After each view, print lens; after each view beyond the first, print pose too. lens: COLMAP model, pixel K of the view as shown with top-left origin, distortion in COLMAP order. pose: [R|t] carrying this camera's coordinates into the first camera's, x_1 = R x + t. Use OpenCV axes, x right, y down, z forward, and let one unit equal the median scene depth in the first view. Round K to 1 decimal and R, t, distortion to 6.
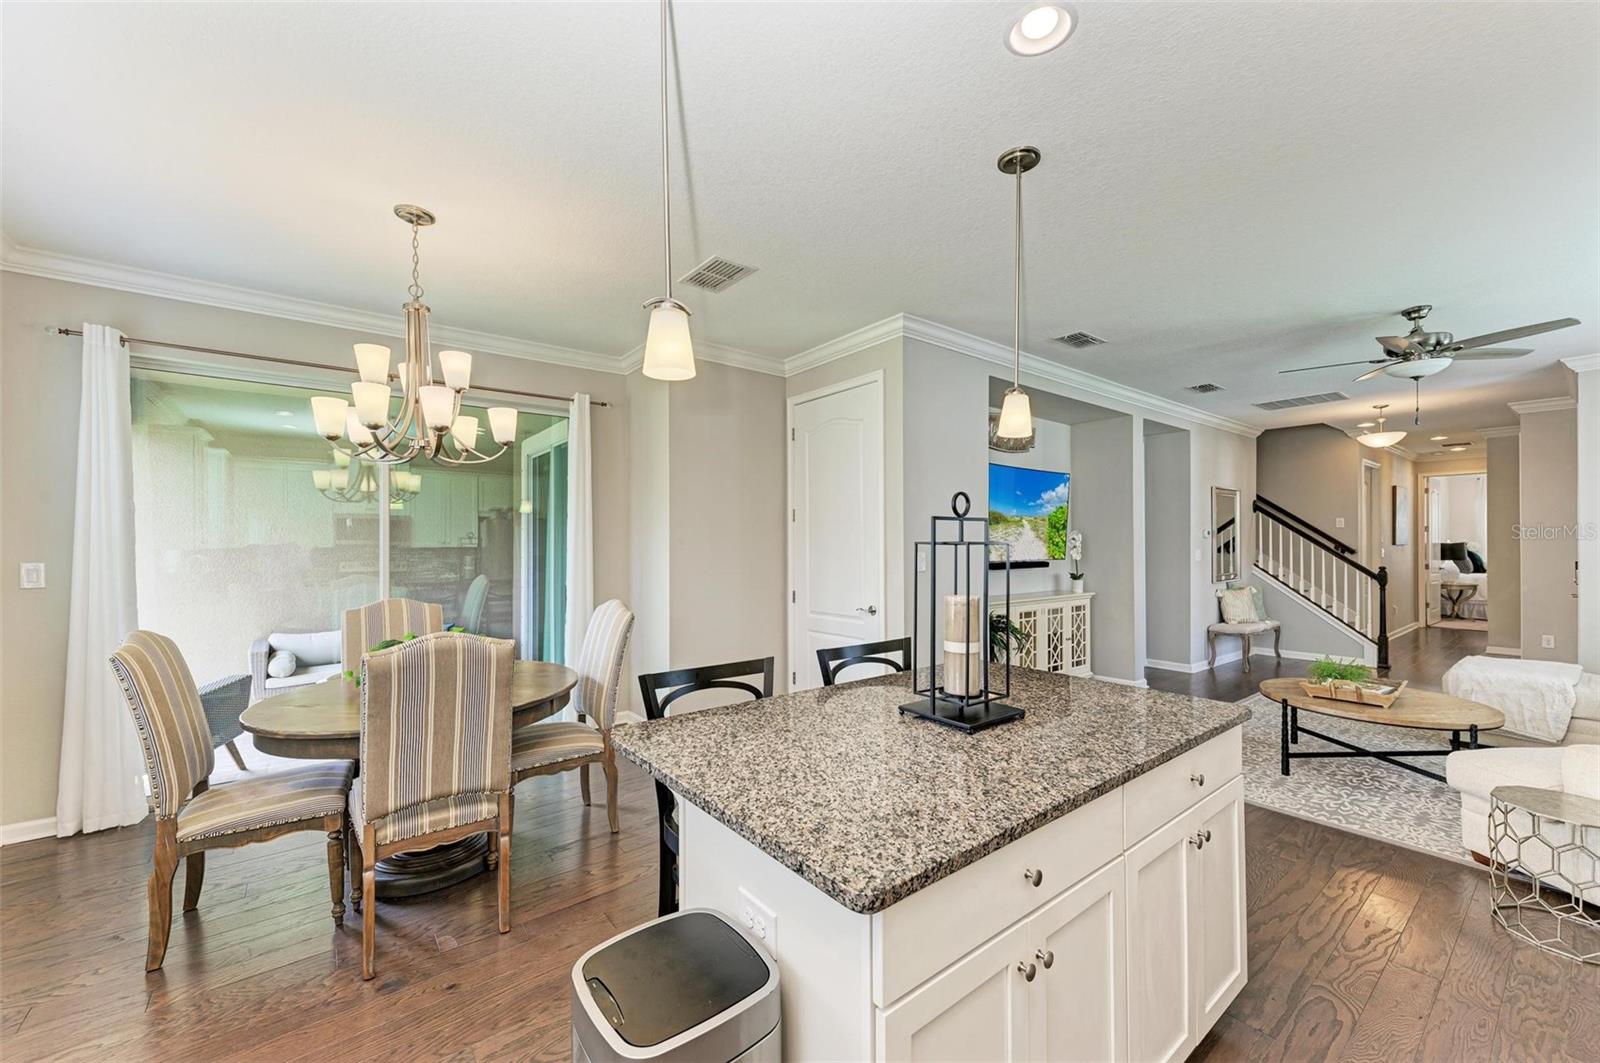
lens RADIAL K [[613.6, 0, 802.1], [0, 613.6, 542.6], [0, 0, 1]] dist [0.024164, -0.010079]
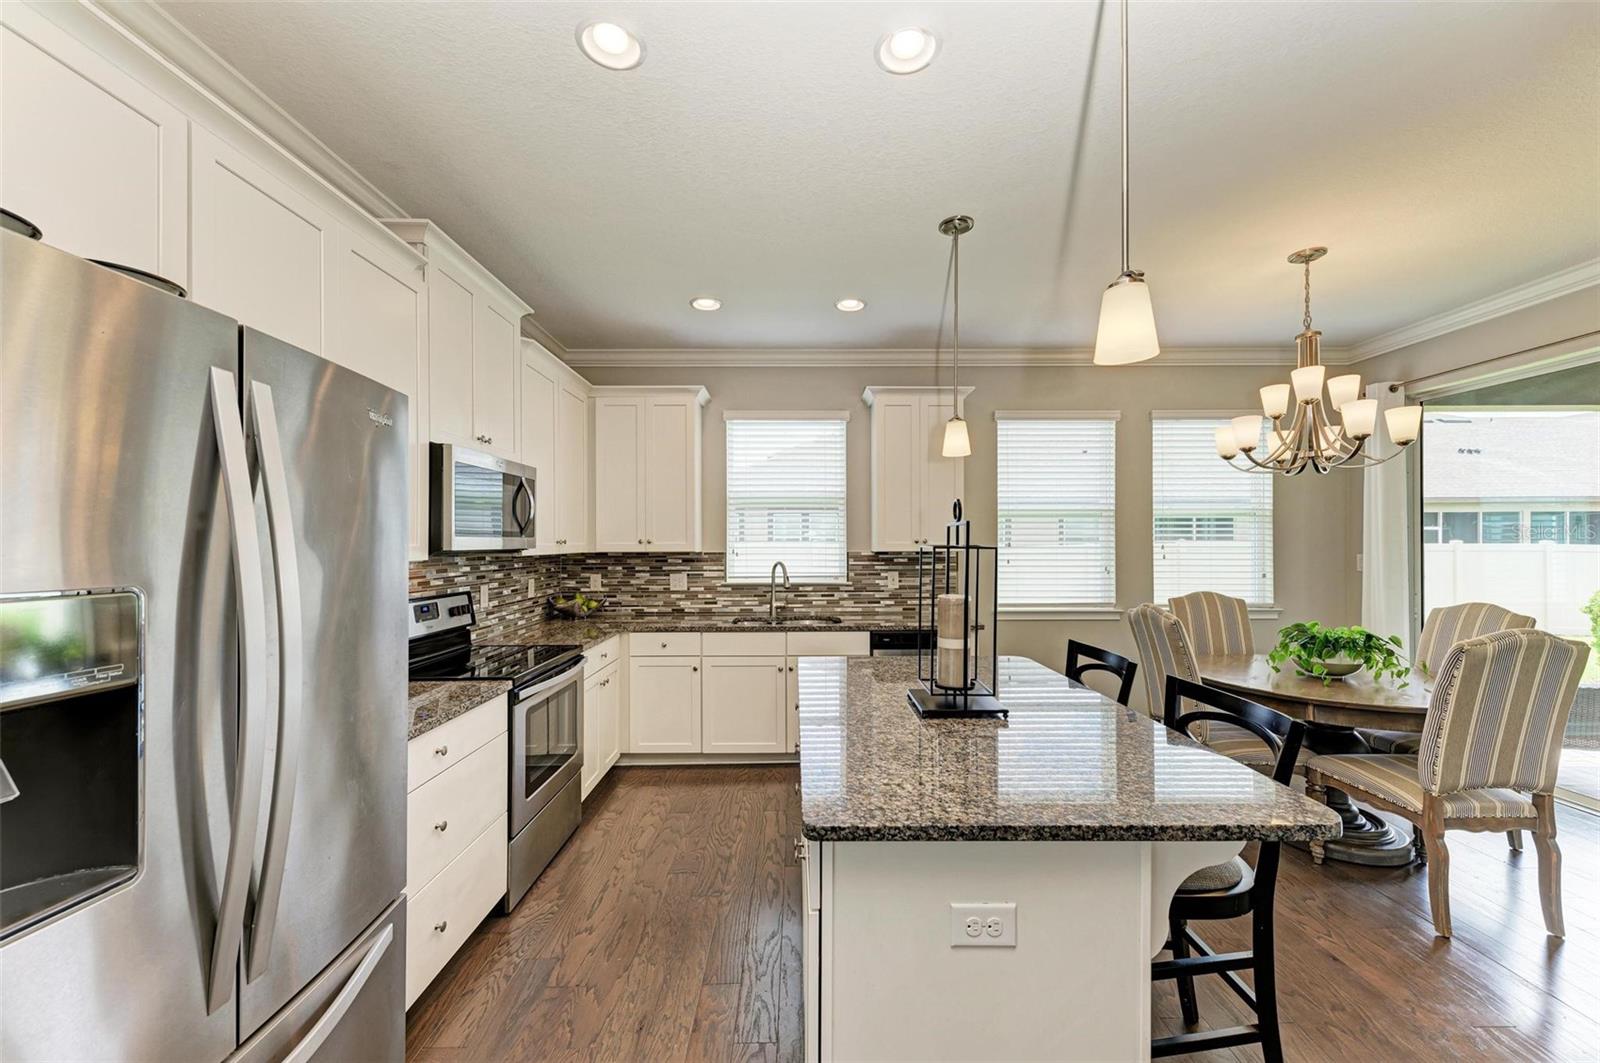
lens RADIAL K [[613.6, 0, 802.1], [0, 613.6, 542.6], [0, 0, 1]] dist [0.024164, -0.010079]
pose [[-0.603764, 0.007795, -0.797125, 0.377827], [0.006449, 0.999967, 0.004893, -0.003942], [0.797137, -0.002187, -0.603795, 0.426863]]
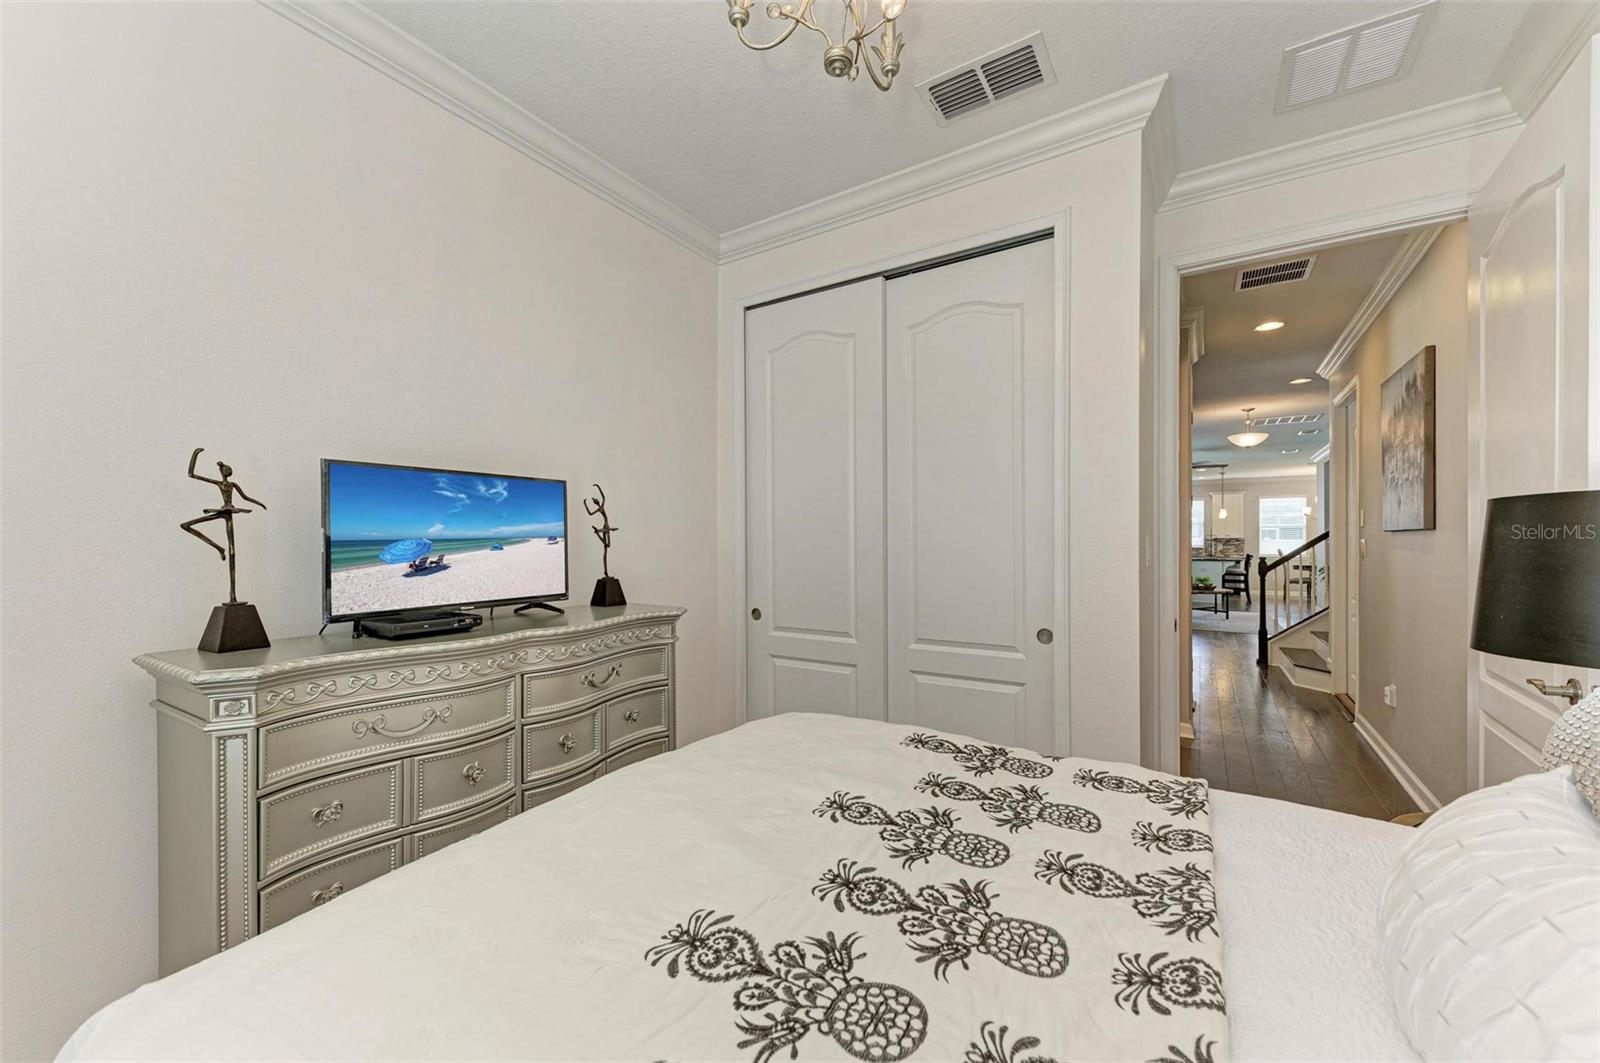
lens RADIAL K [[622.2, 0, 811.8], [0, 622.2, 539.9], [0, 0, 1]] dist [0.010032, -0.000077]
pose [[-0.945402, 0.008175, -0.325803, 2.032793], [0.006892, 0.999963, 0.005089, -0.004251], [0.325833, 0.002566, -0.945424, 1.858175]]
